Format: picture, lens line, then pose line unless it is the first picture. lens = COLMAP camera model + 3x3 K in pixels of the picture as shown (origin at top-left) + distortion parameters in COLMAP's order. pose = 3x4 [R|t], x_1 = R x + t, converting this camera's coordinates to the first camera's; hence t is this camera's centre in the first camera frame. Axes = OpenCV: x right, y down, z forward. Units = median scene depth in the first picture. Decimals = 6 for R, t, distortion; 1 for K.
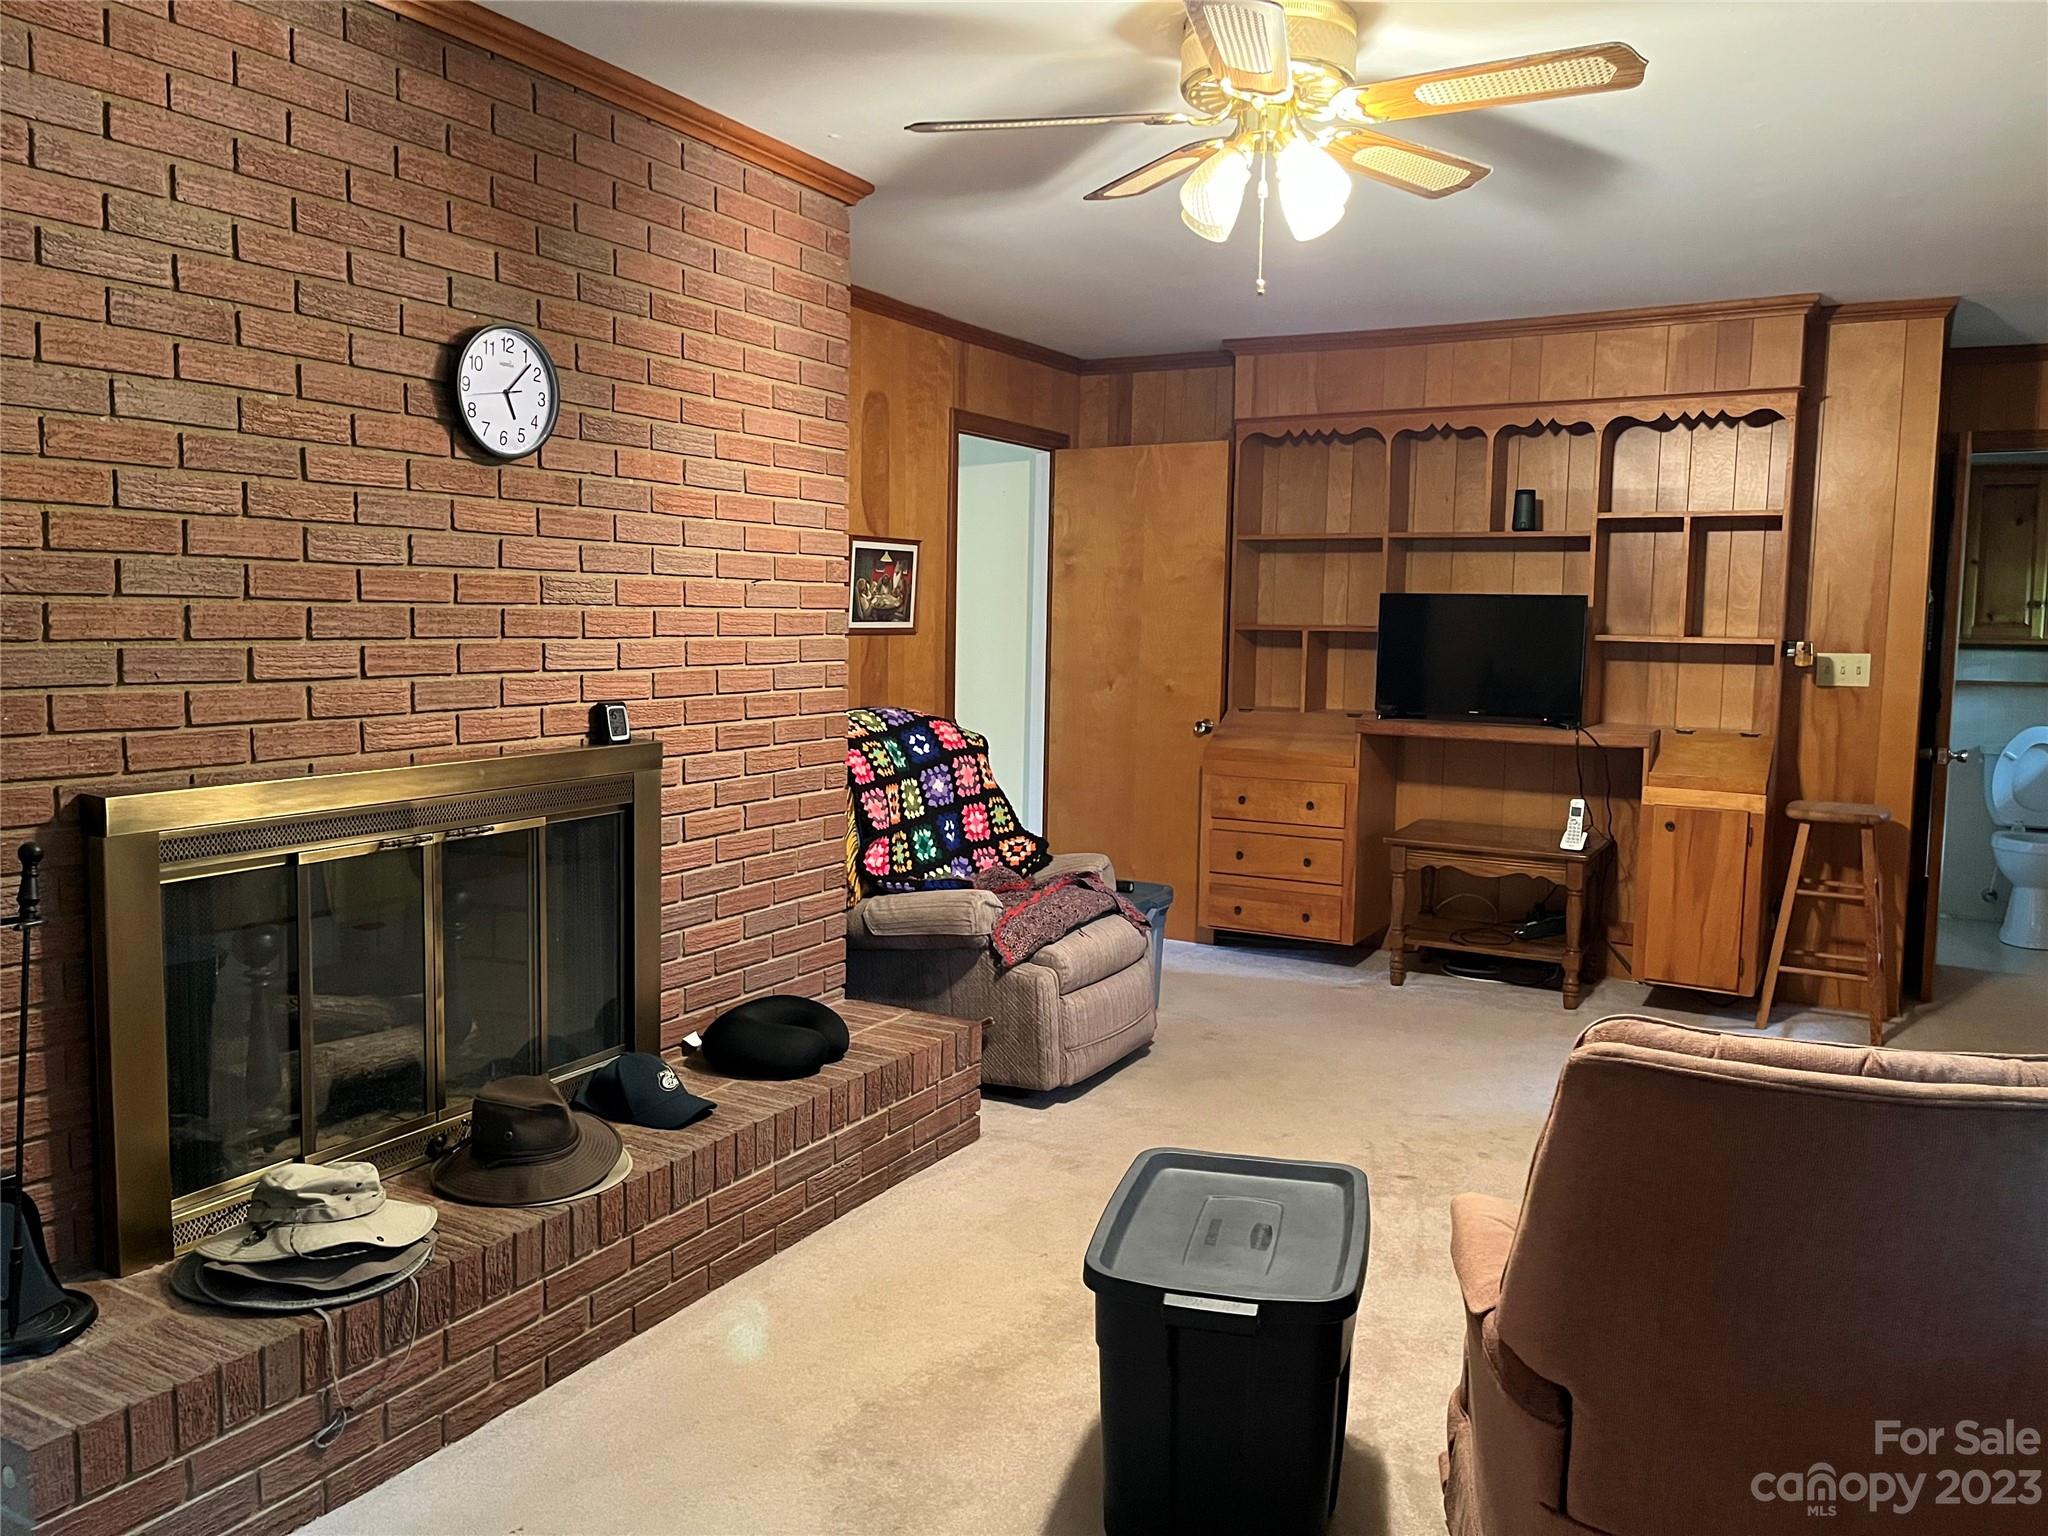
lens RADIAL K [[1562.0, 0, 1022.1], [0, 1562.0, 757.8], [0, 0, 1]] dist [0.065426, -0.095989]
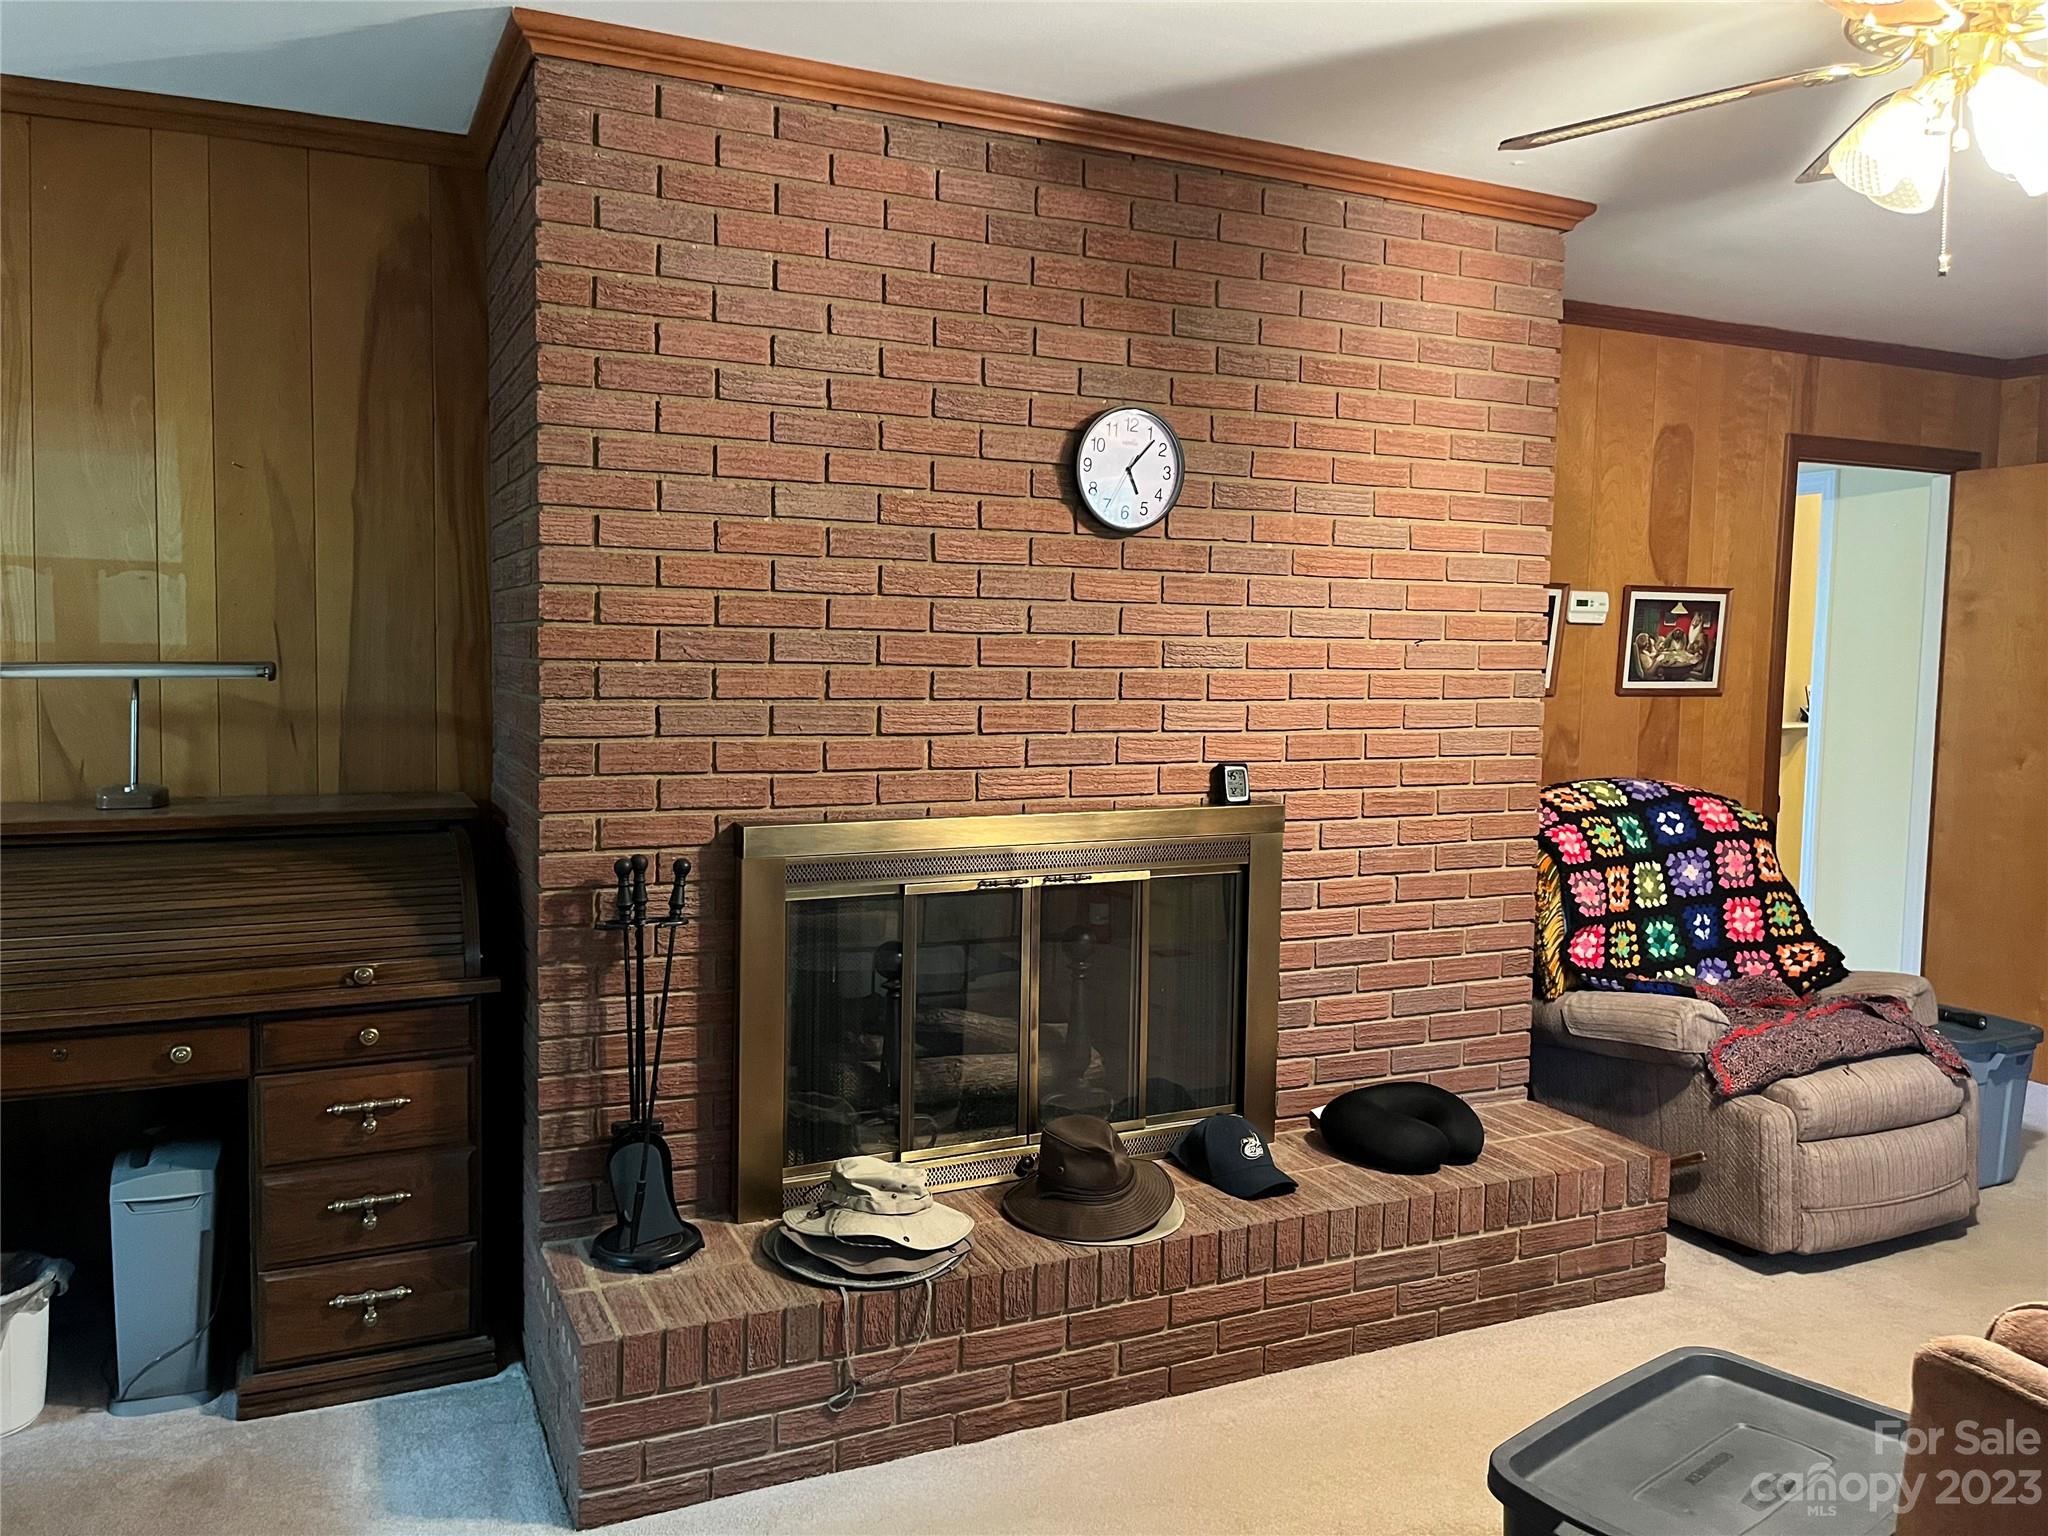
lens RADIAL K [[1562.0, 0, 1027.8], [0, 1562.0, 754.6], [0, 0, 1]] dist [0.065426, -0.095989]
pose [[0.803256, 0.040285, -0.594270, 0.241160], [-0.058811, 0.998199, -0.011825, -0.022155], [0.592724, 0.044448, 0.804178, 0.112018]]
